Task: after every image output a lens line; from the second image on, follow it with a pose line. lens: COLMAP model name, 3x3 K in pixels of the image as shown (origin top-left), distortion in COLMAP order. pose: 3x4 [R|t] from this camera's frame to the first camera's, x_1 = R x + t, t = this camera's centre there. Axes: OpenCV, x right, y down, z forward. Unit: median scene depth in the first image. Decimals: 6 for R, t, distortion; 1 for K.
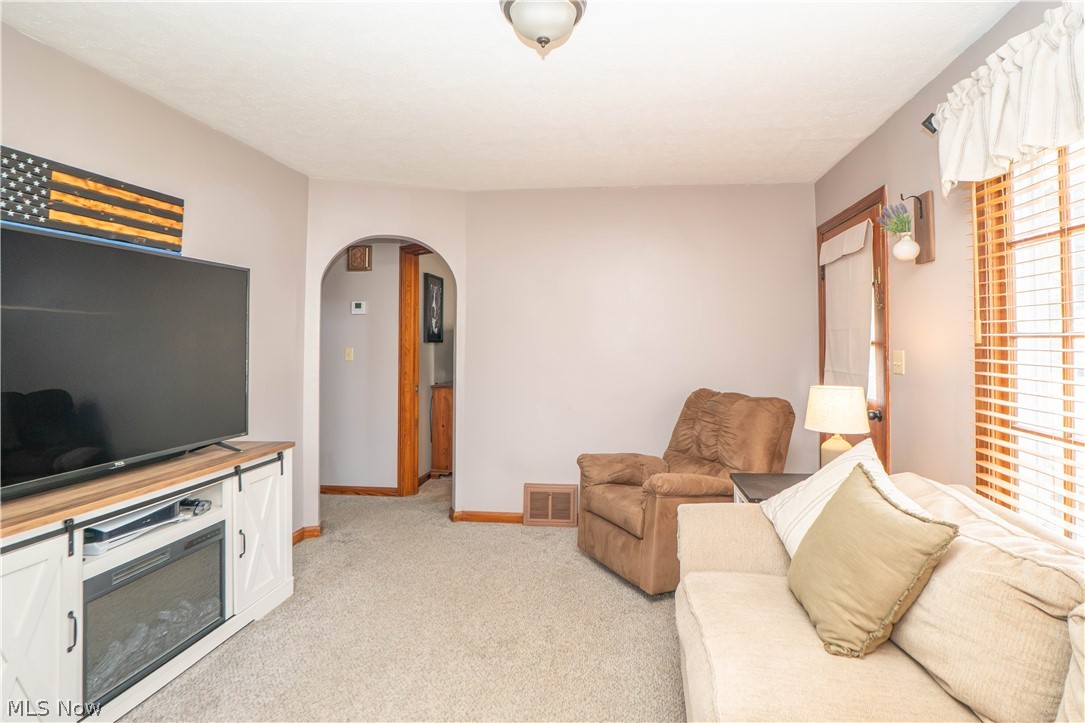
lens RADIAL K [[561.4, 0, 540.9], [0, 561.4, 323.5], [0, 0, 1]] dist [-0.019229, -0.000287]
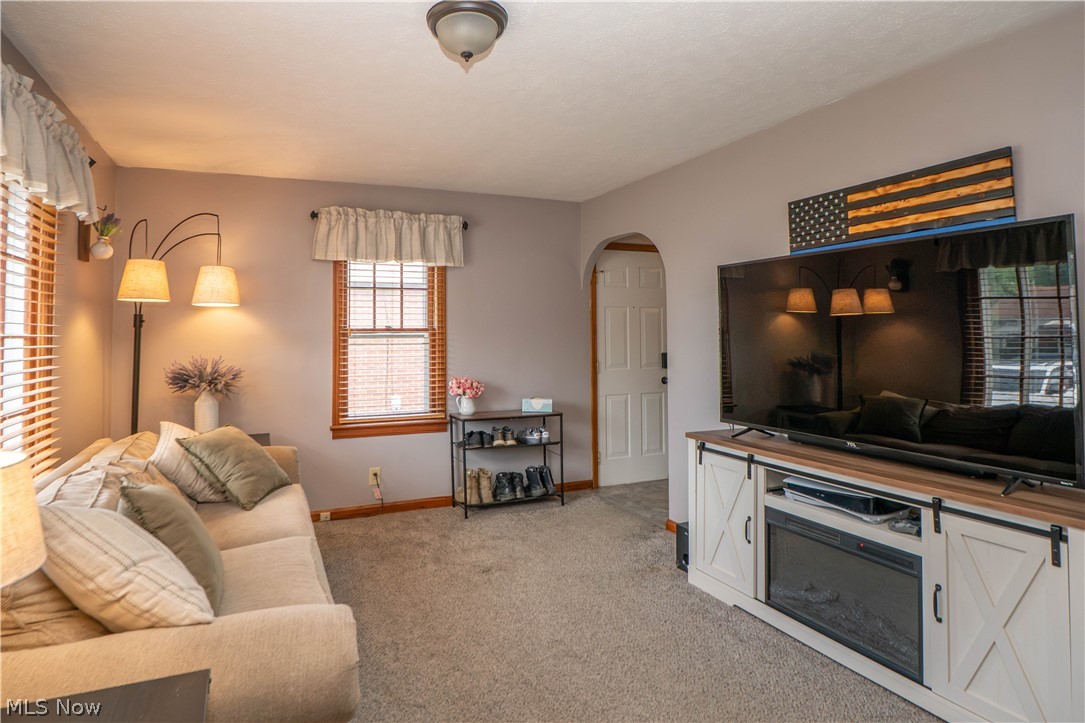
lens RADIAL K [[561.4, 0, 540.9], [0, 561.4, 323.5], [0, 0, 1]] dist [-0.019229, -0.000287]
pose [[-0.798020, -0.006398, -0.602597, 0.404883], [0.022159, 0.998956, -0.039951, 0.043363], [0.602223, -0.045234, -0.797045, 1.530137]]
